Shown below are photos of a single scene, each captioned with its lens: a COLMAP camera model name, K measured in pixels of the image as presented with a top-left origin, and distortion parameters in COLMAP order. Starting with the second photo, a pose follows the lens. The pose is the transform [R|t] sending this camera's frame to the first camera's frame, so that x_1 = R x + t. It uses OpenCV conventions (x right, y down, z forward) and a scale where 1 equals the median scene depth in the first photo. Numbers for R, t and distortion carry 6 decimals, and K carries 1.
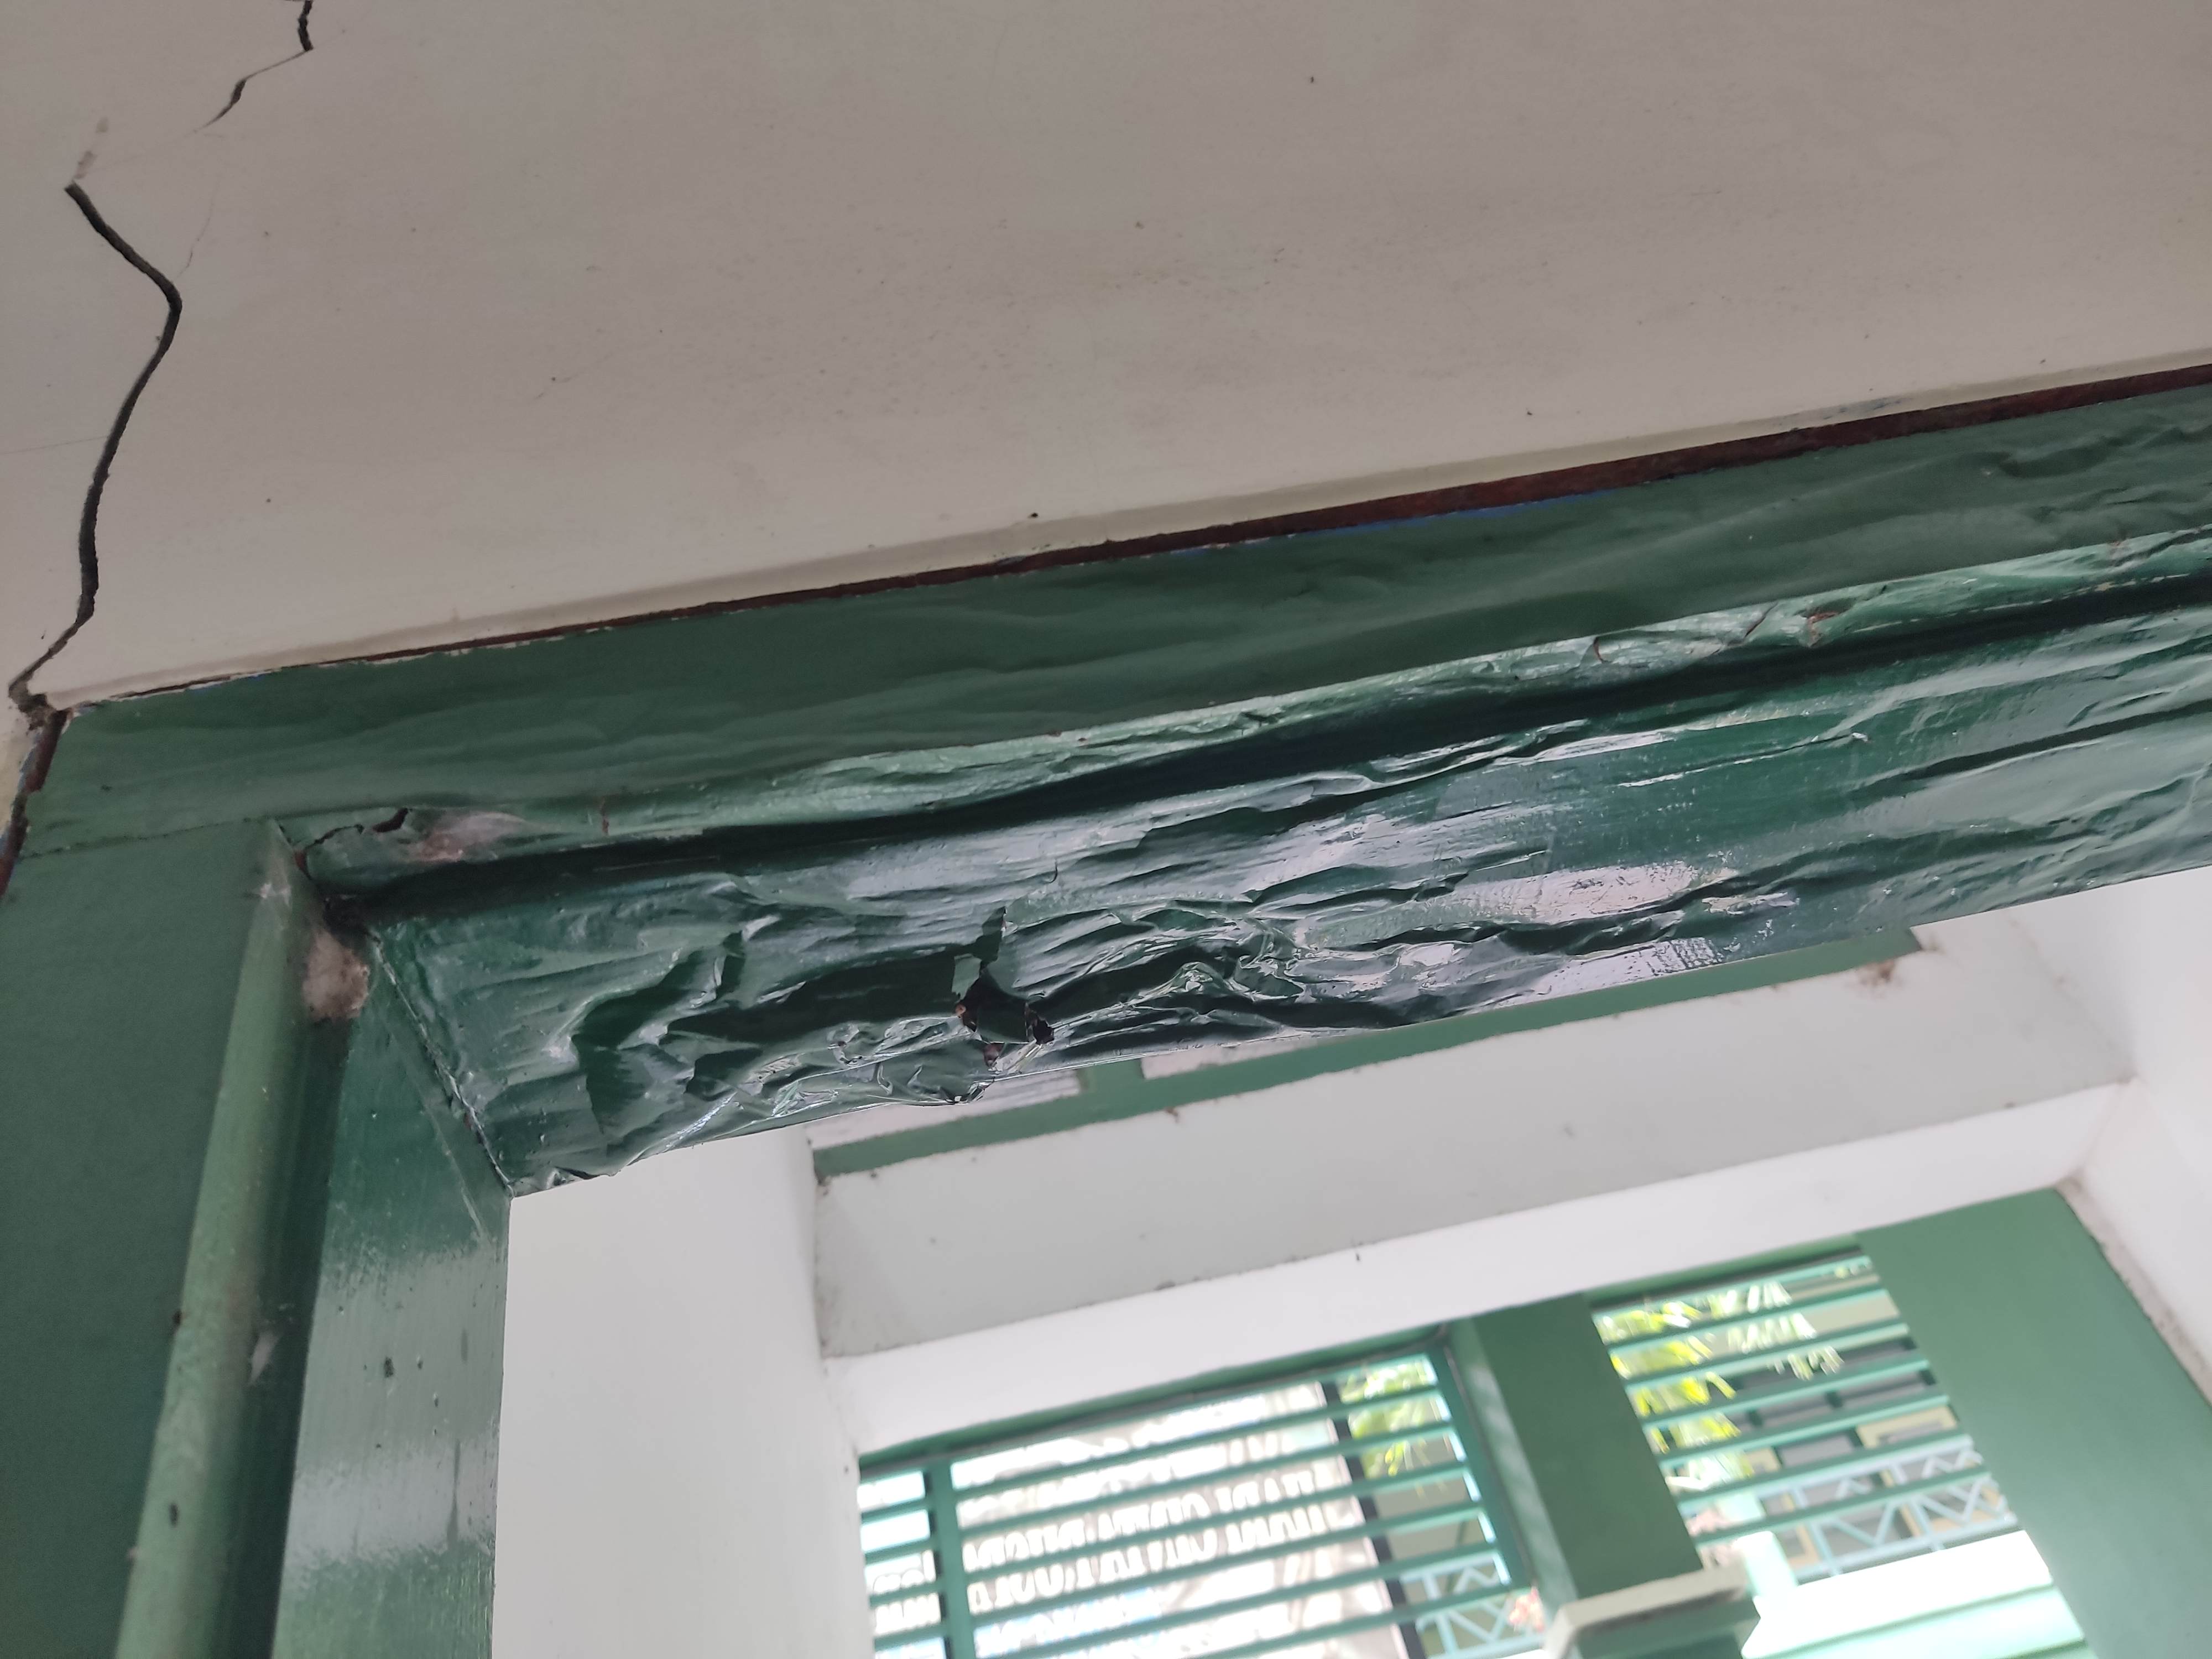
lens RADIAL K [[1574.5, 0, 1106.0], [0, 1574.5, 829.5], [0, 0, 1]] dist [0.024031, -0.065374]
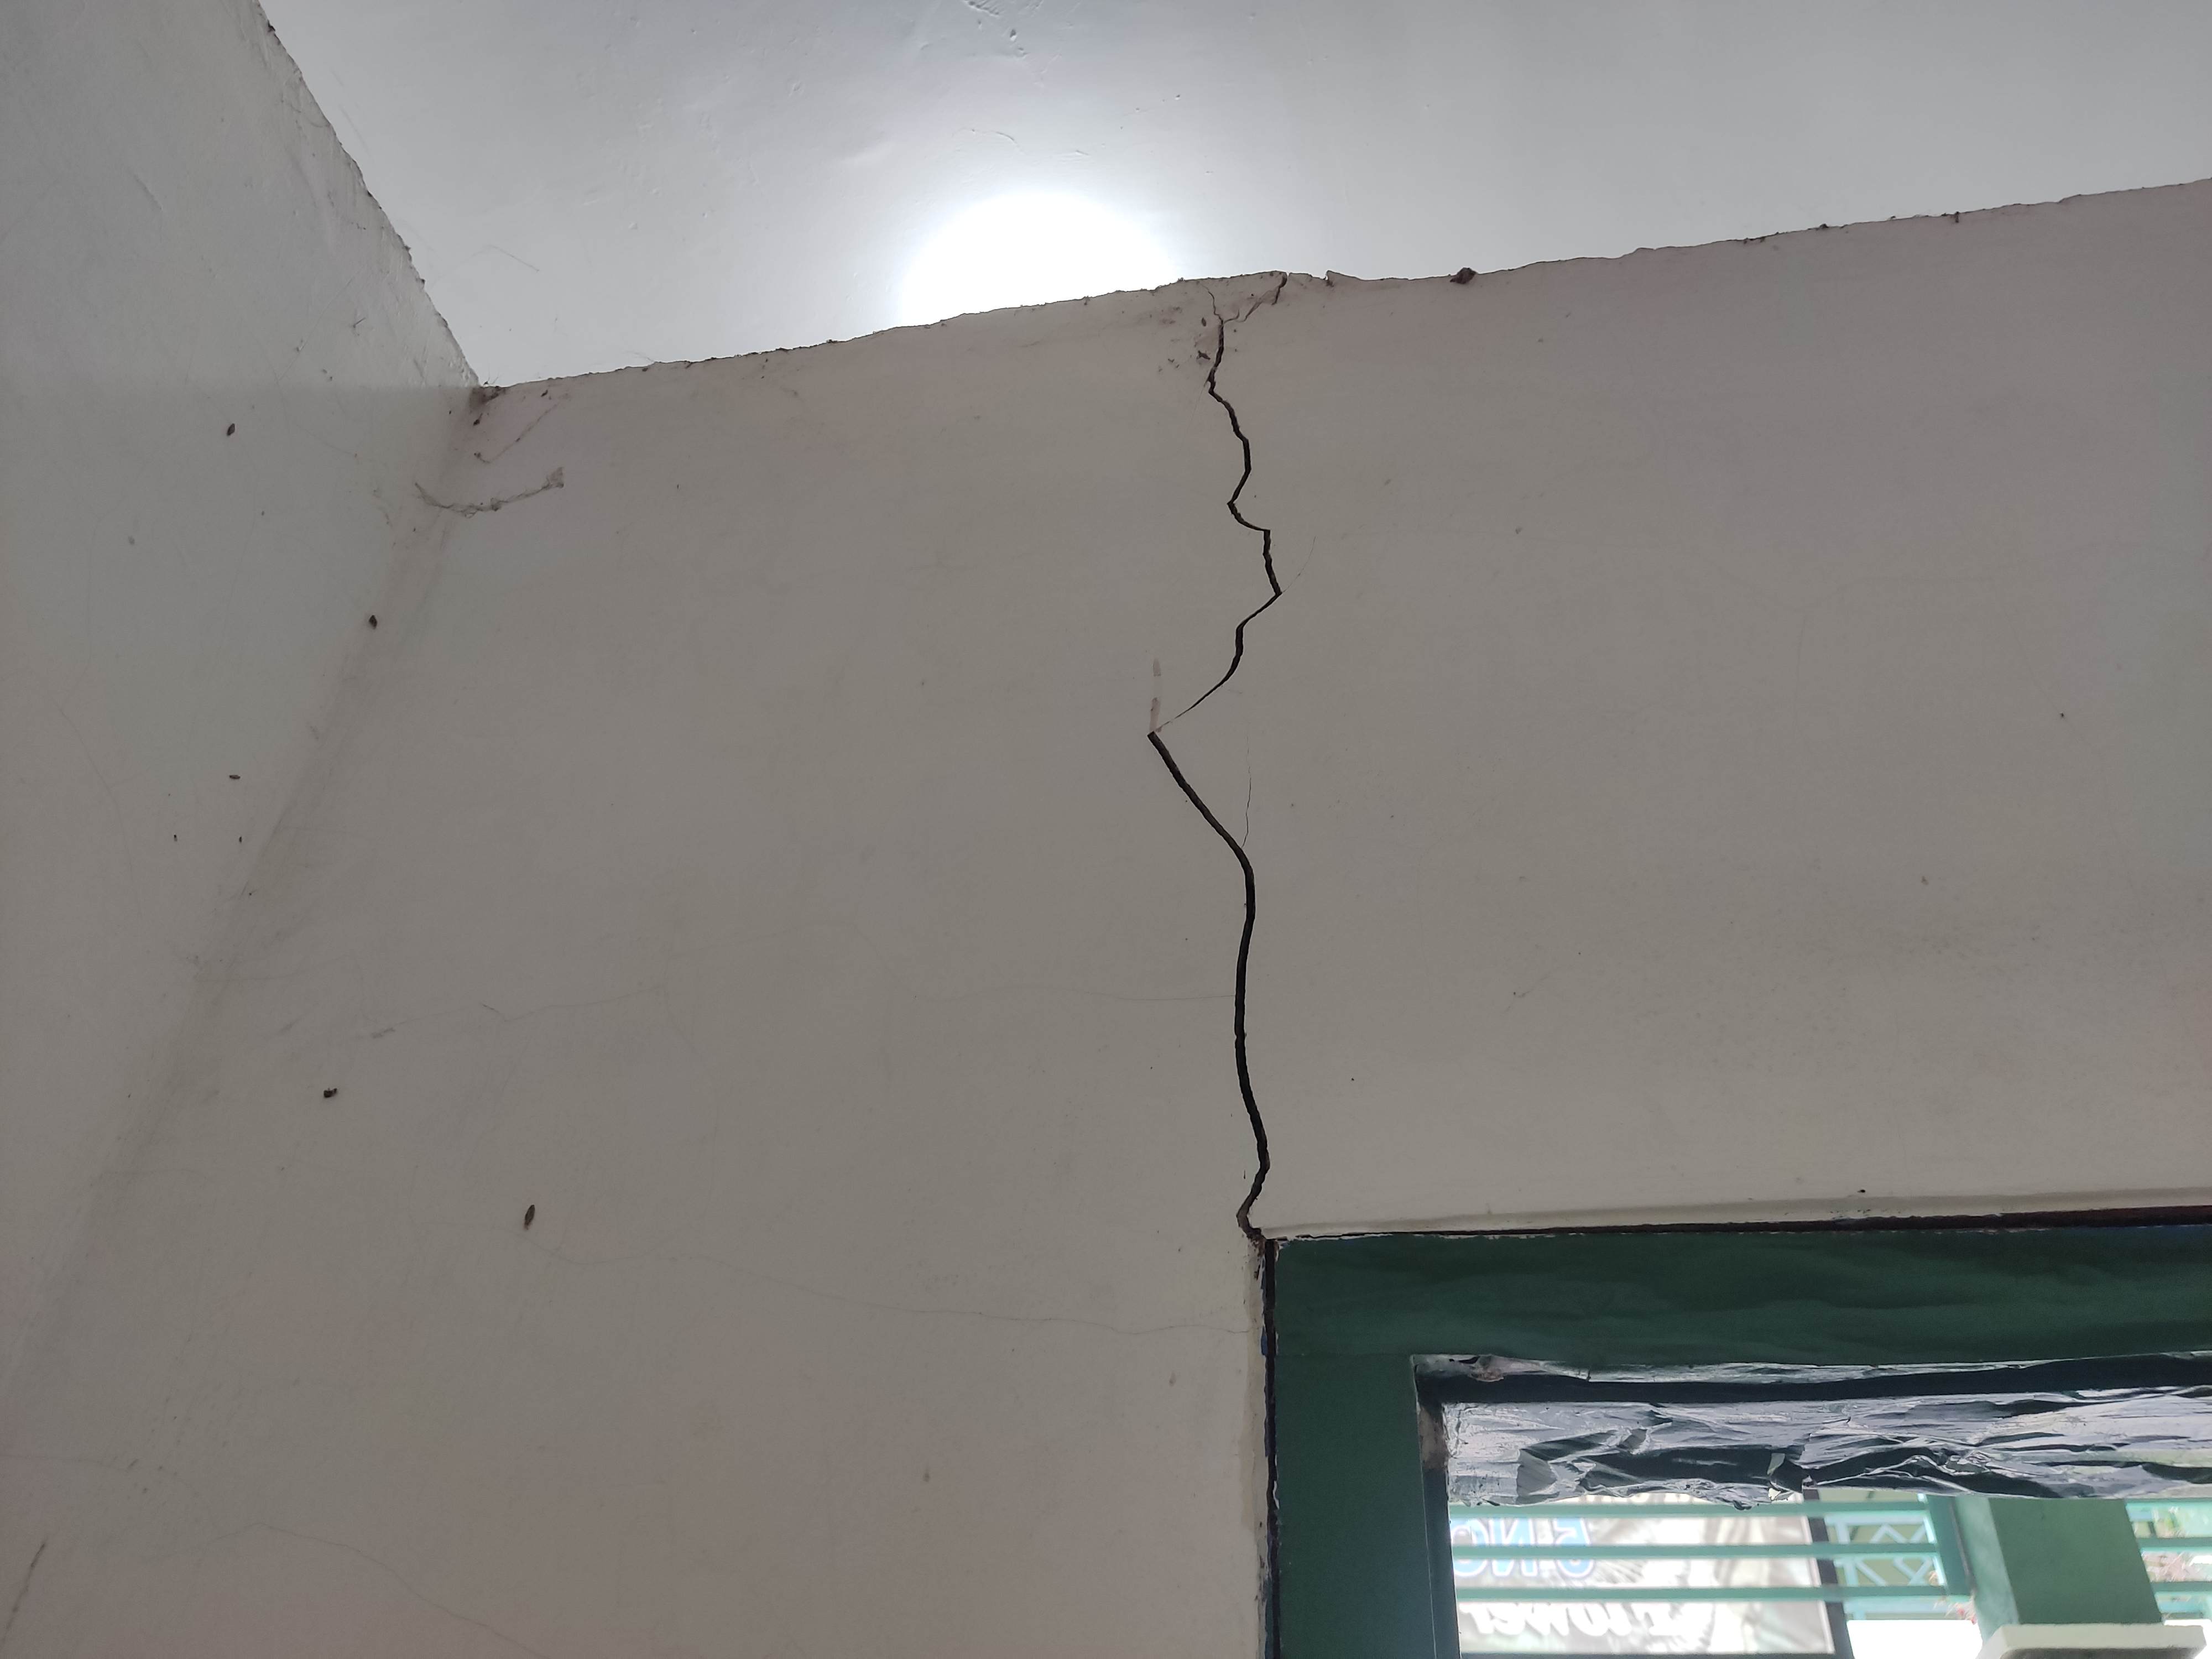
lens RADIAL K [[1531.2, 0, 1106.0], [0, 1531.2, 829.5], [0, 0, 1]] dist [0.002972, -0.040612]
pose [[0.951200, 0.110109, -0.288262, -0.323389], [-0.085021, 0.991529, 0.098188, -0.573088], [0.296632, -0.068888, 0.952504, -0.563630]]
